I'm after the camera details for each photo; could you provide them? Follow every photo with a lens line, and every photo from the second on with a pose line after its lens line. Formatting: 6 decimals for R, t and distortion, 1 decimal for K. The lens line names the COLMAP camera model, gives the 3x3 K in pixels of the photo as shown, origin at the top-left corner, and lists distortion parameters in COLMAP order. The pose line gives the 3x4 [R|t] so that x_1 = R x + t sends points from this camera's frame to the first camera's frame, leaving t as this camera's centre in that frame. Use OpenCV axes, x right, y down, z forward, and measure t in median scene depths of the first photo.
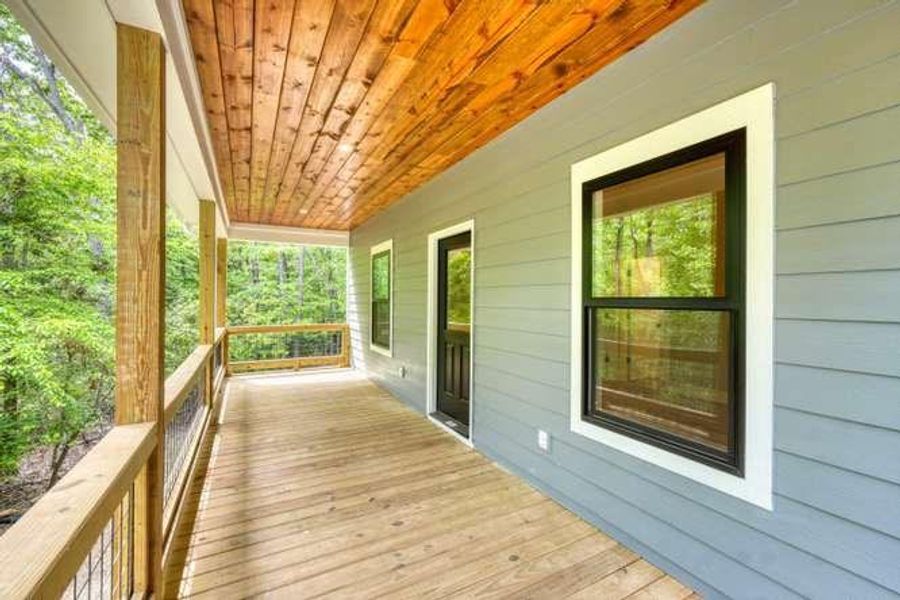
lens RADIAL K [[381.3, 0, 447.8], [0, 381.3, 298.6], [0, 0, 1]] dist [-0.004940, 0.003209]
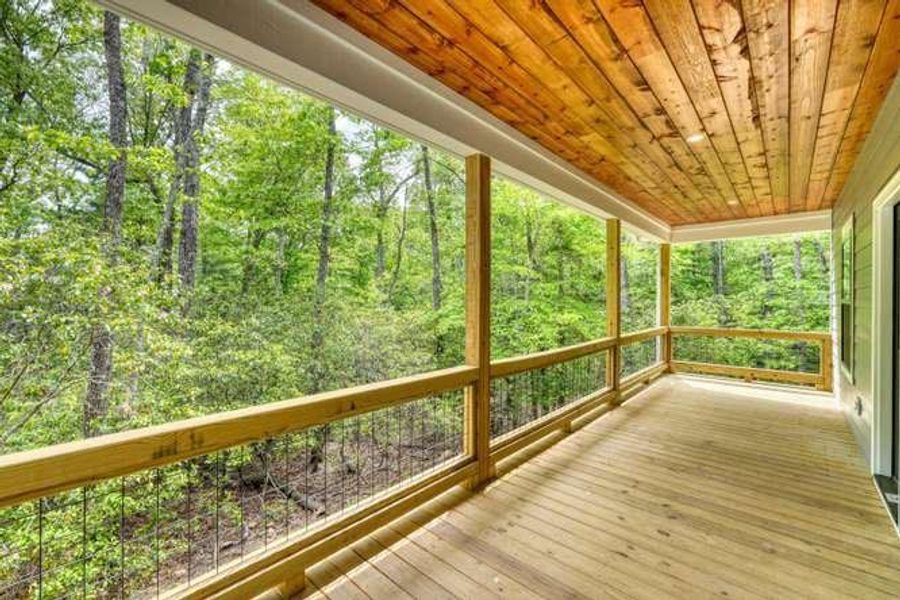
lens RADIAL K [[381.3, 0, 447.8], [0, 381.3, 298.6], [0, 0, 1]] dist [-0.004940, 0.003209]
pose [[0.344829, -0.002925, -0.938661, 0.401345], [0.000359, 0.999995, -0.002984, 0.001006], [0.938665, 0.000692, 0.344829, 0.107235]]
